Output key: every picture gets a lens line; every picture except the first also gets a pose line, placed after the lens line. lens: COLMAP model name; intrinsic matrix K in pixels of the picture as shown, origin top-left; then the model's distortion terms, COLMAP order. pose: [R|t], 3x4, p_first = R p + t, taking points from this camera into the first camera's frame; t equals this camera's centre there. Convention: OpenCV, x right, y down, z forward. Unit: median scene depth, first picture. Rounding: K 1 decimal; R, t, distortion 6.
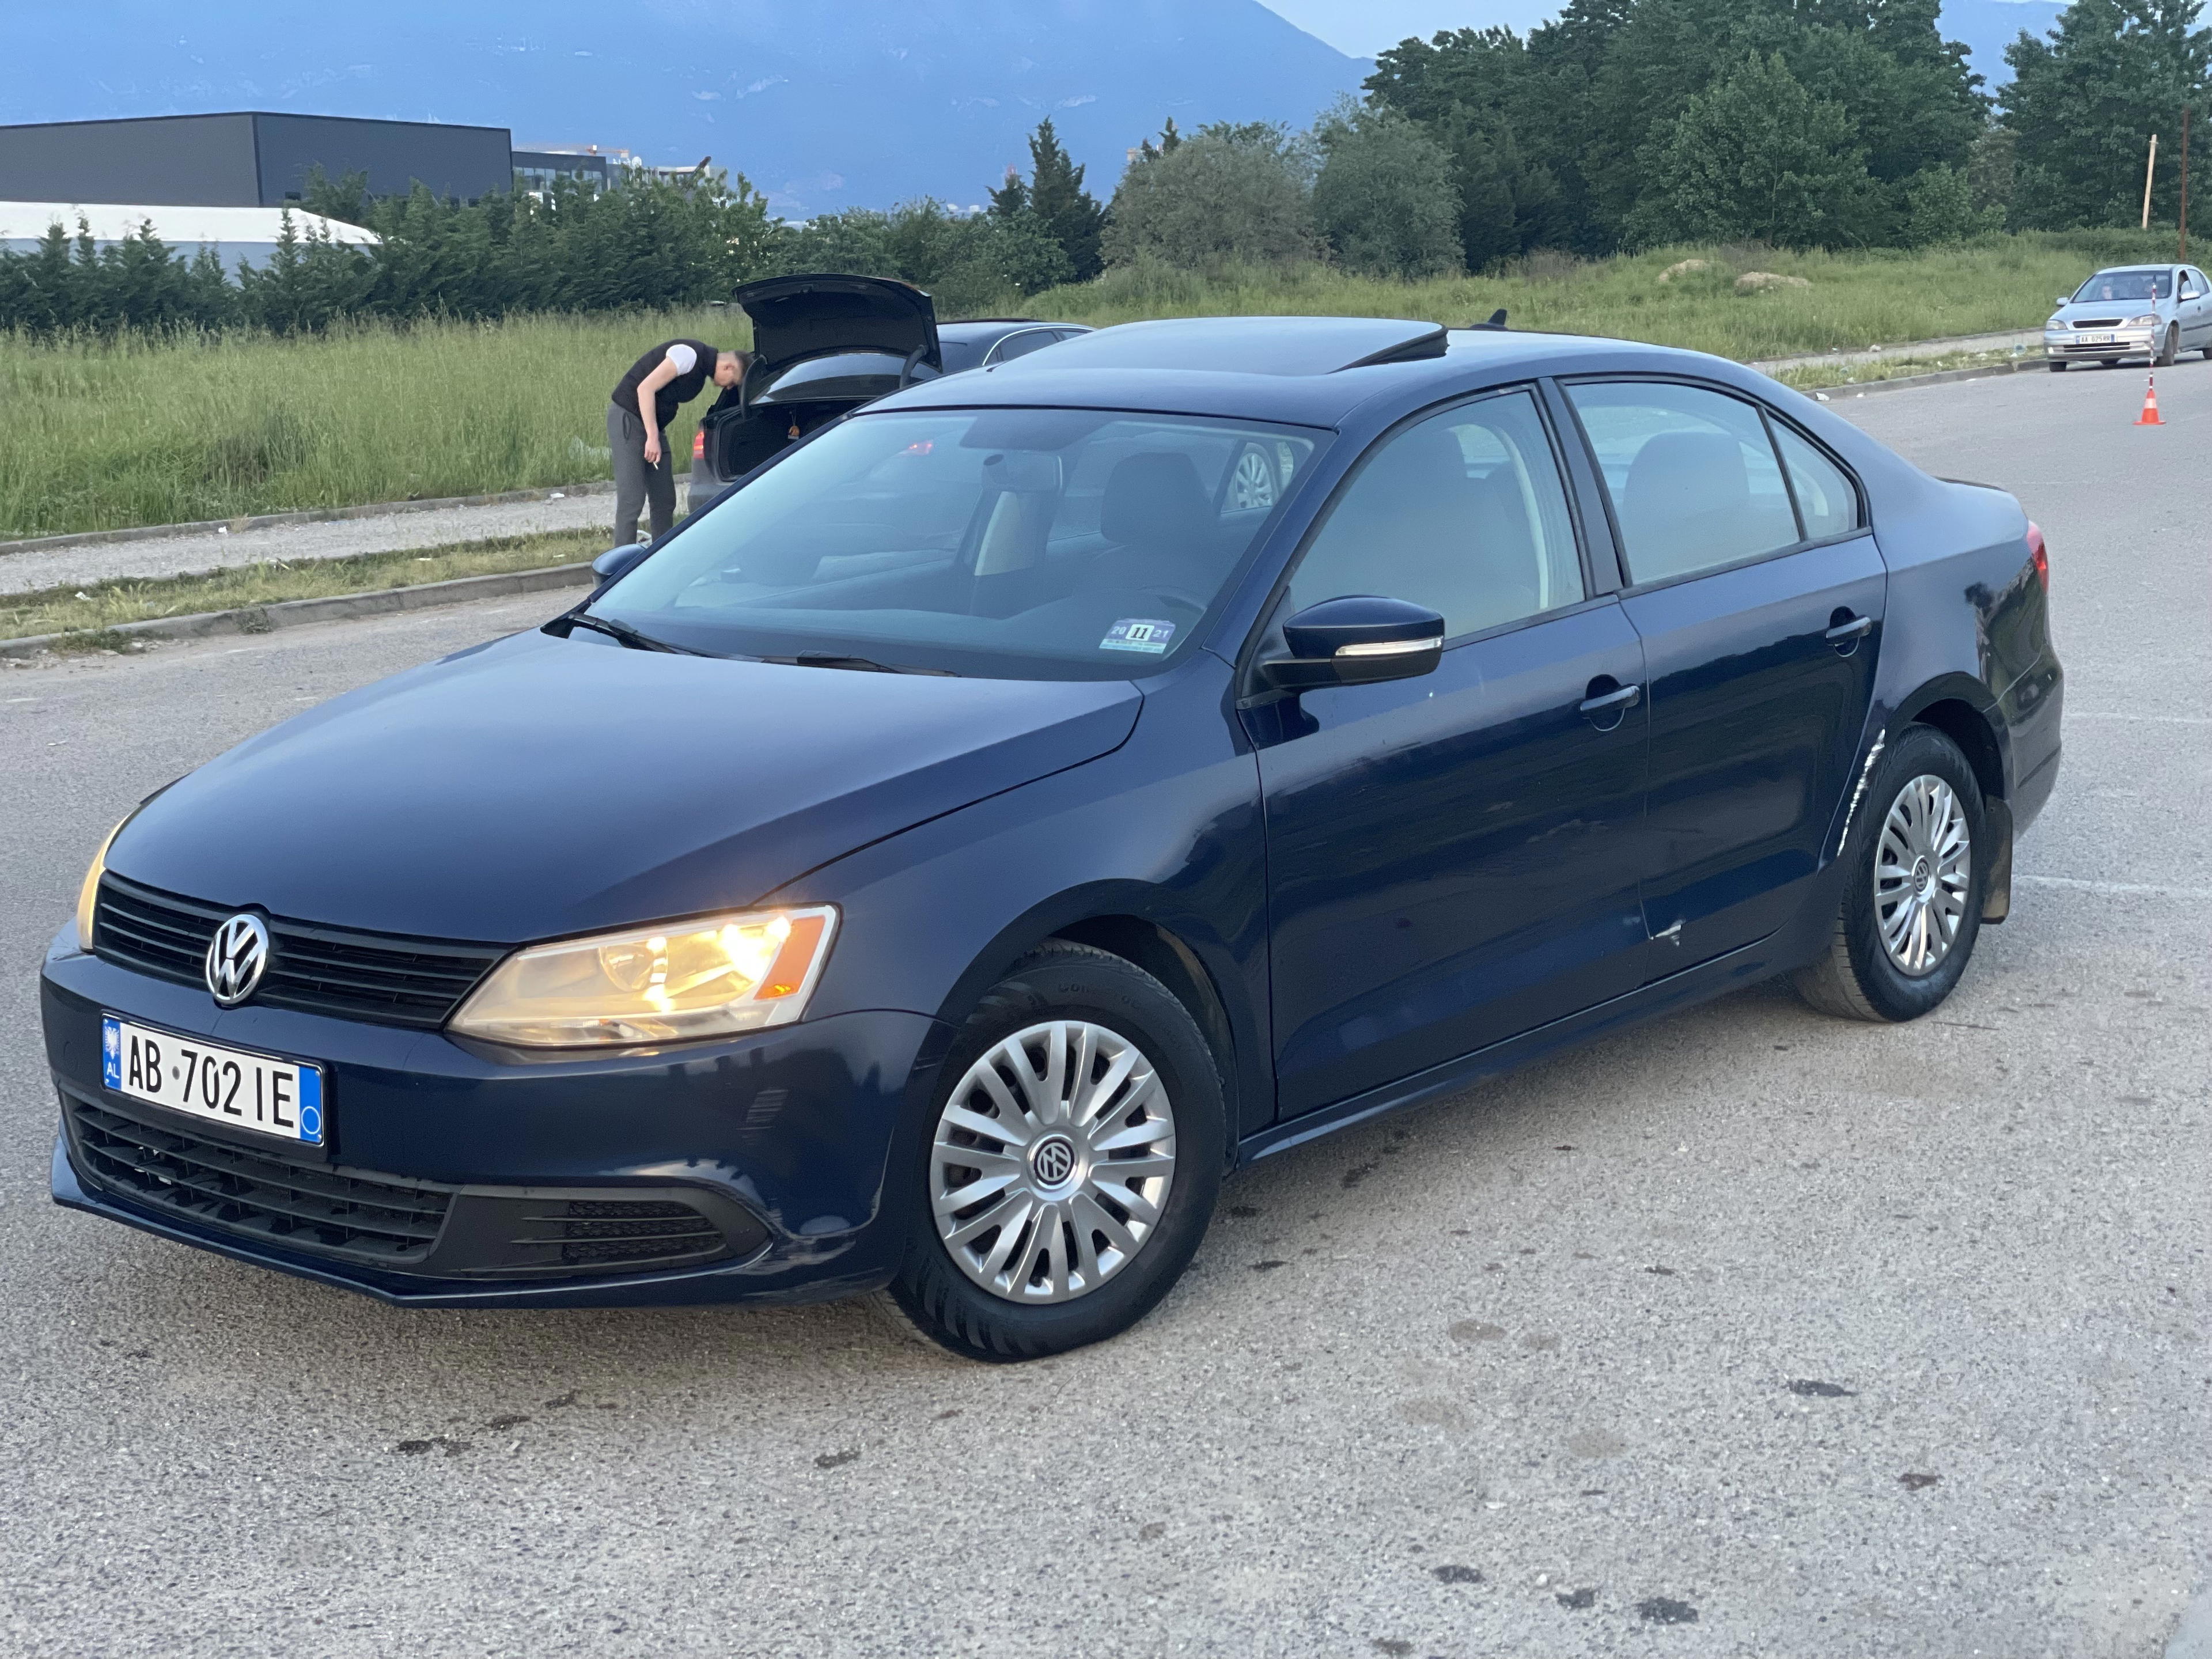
lens RADIAL K [[3280.0, 0, 1106.0], [0, 3280.0, 829.5], [0, 0, 1]] dist [0.184948, -0.414595]
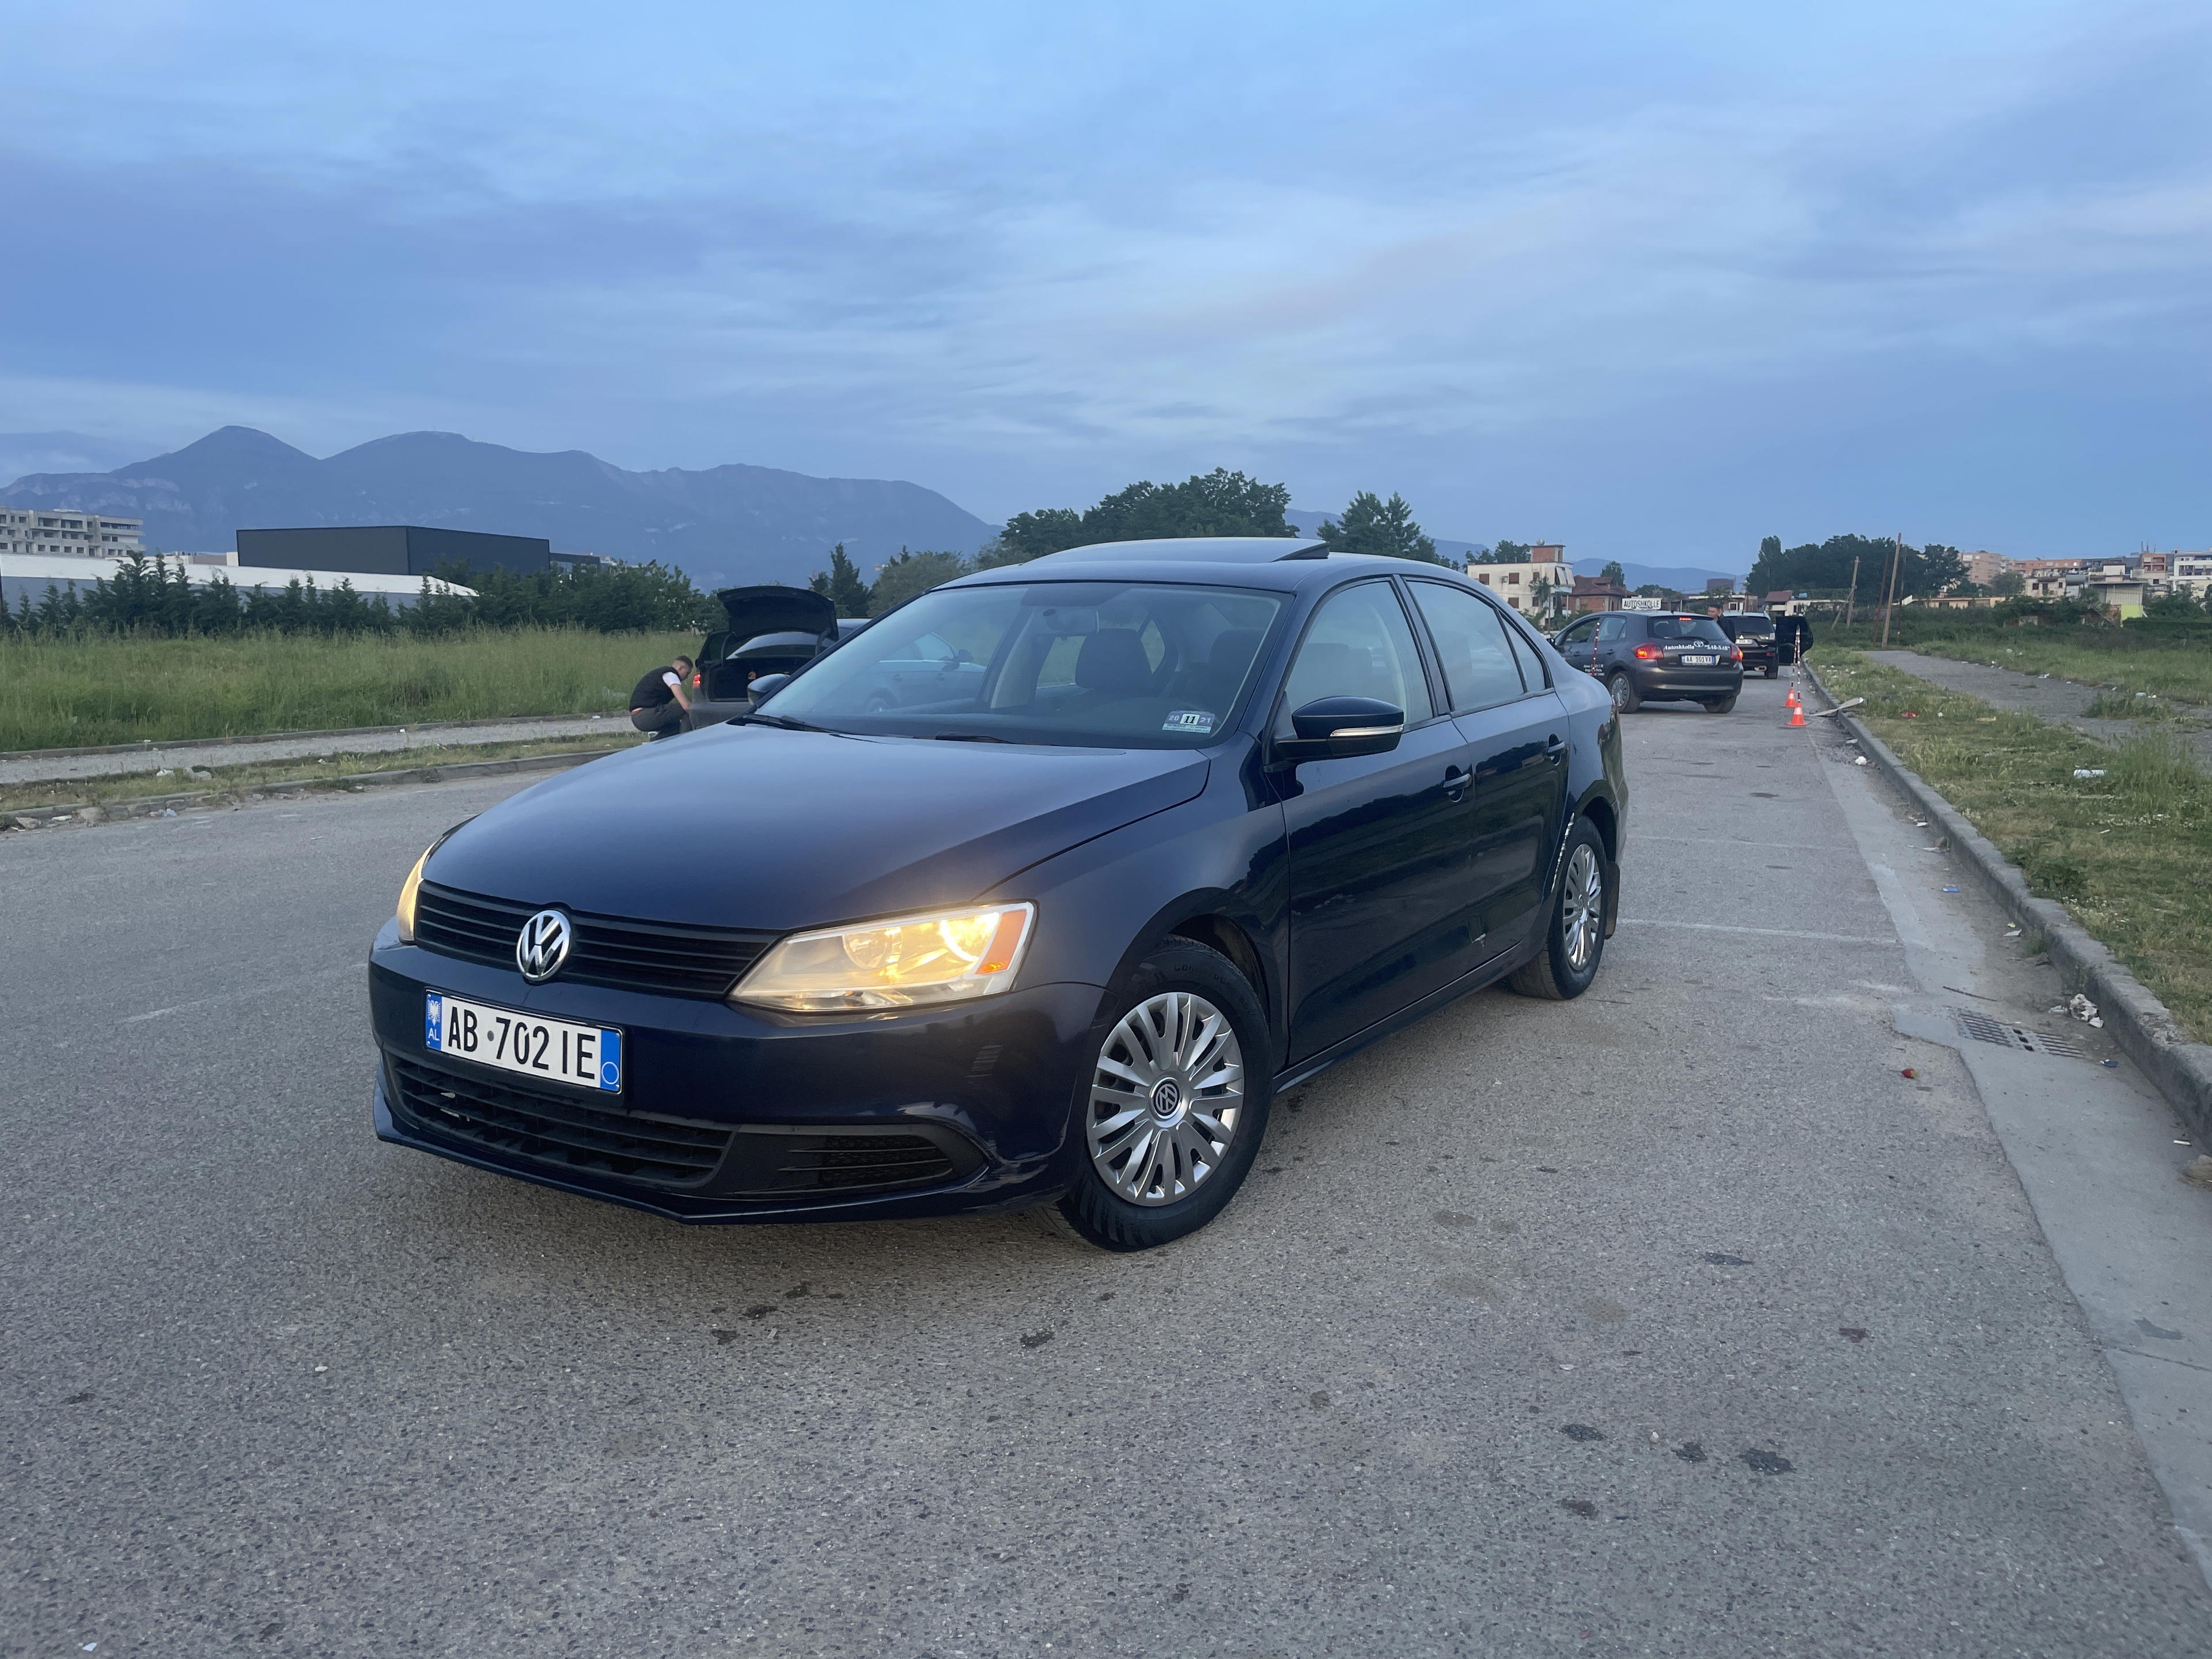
lens RADIAL K [[1684.7, 0, 1106.0], [0, 1684.7, 829.5], [0, 0, 1]] dist [0.107566, -0.160099]
pose [[0.989867, 0.010825, 0.141585, -0.140174], [-0.003895, 0.998785, -0.049134, 0.025678], [-0.141945, 0.048085, 0.988706, 0.320460]]
